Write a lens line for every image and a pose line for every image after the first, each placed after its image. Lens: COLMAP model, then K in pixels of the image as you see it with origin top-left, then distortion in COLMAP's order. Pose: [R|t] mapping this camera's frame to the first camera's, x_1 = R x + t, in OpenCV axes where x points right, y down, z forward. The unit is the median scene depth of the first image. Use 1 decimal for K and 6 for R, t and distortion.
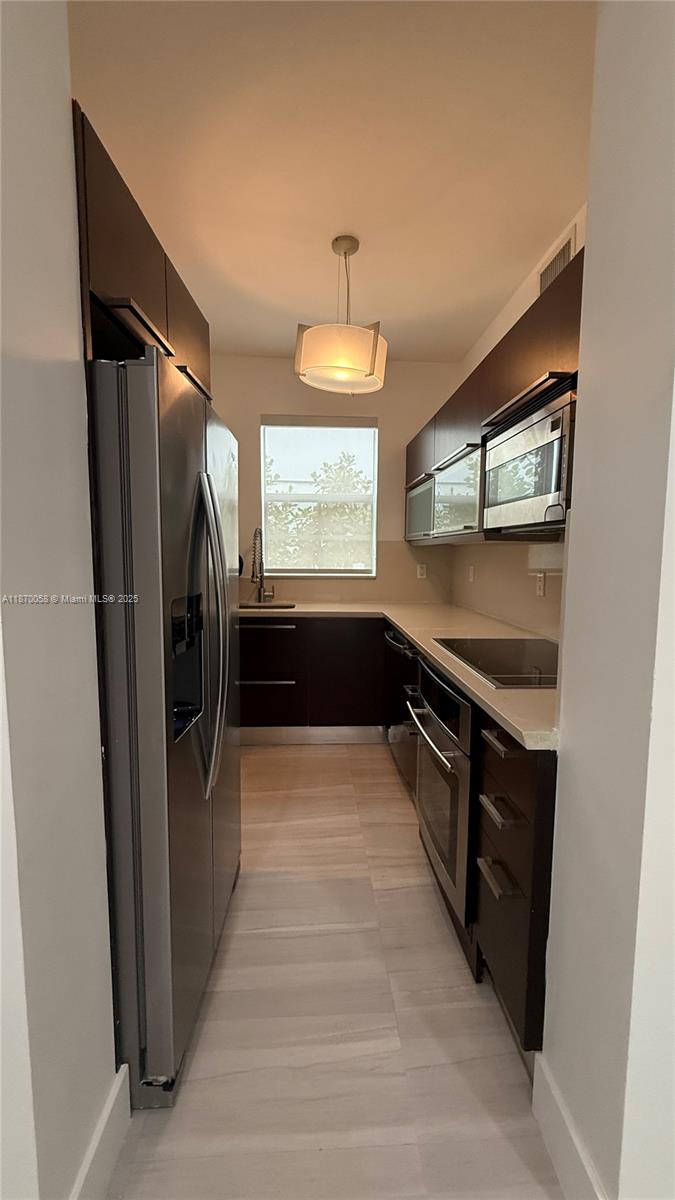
lens RADIAL K [[478.0, 0, 338.1], [0, 478.0, 598.8], [0, 0, 1]] dist [0.000554, 0.000501]
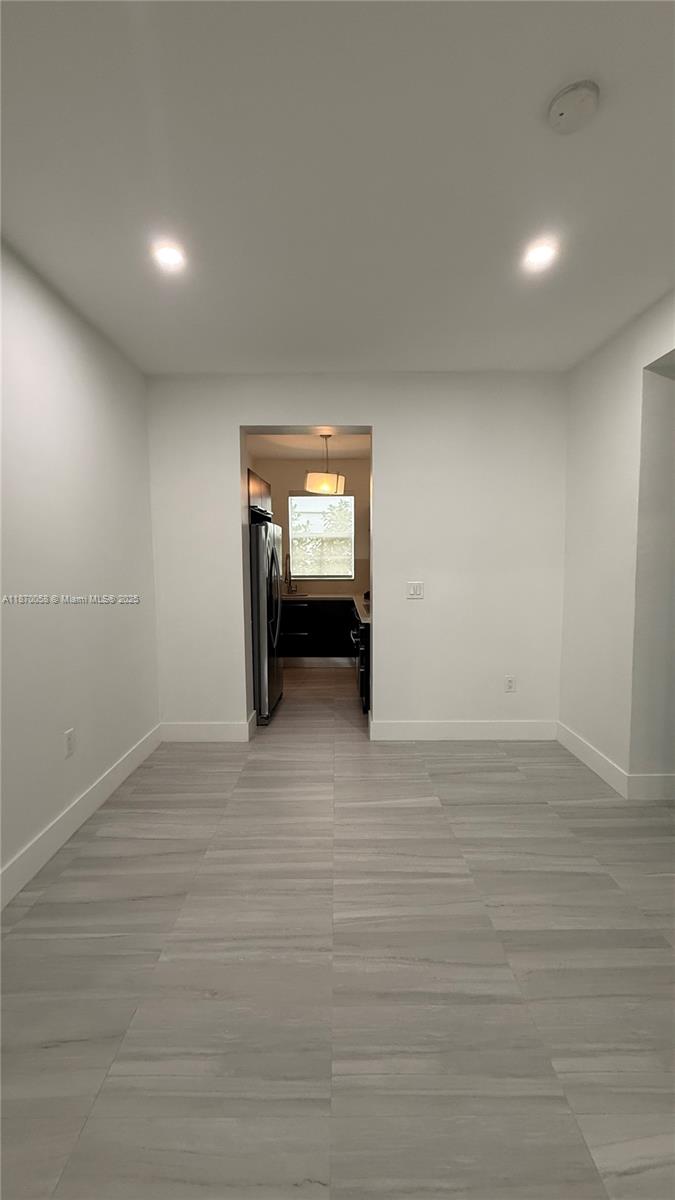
lens RADIAL K [[478.0, 0, 336.1], [0, 478.0, 601.1], [0, 0, 1]] dist [0.000554, 0.000501]
pose [[0.998300, -0.006618, -0.057906, 0.120160], [0.006232, 0.999957, -0.006850, 0.048377], [0.057949, 0.006478, 0.998299, -0.807451]]
